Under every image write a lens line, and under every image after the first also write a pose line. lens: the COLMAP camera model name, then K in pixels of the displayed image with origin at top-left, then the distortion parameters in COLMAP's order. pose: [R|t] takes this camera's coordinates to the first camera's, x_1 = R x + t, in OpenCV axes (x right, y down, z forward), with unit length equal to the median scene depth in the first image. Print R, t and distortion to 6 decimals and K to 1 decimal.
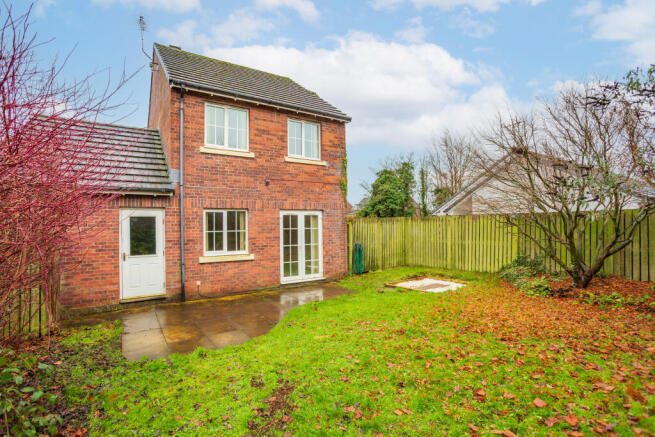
lens RADIAL K [[339.9, 0, 330.6], [0, 339.9, 219.6], [0, 0, 1]] dist [-0.019949, 0.006297]
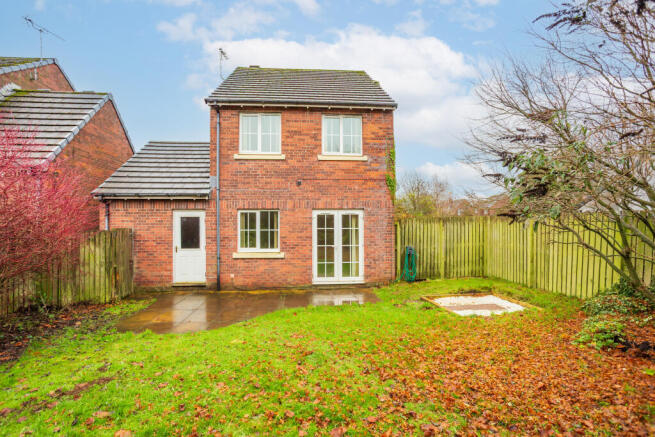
lens RADIAL K [[339.9, 0, 328.1], [0, 339.9, 219.6], [0, 0, 1]] dist [-0.019949, 0.006297]
pose [[0.862757, 0.006702, -0.505575, 0.412876], [0.000320, 0.999905, 0.013802, -0.013467], [0.505619, -0.012069, 0.862672, 0.172055]]
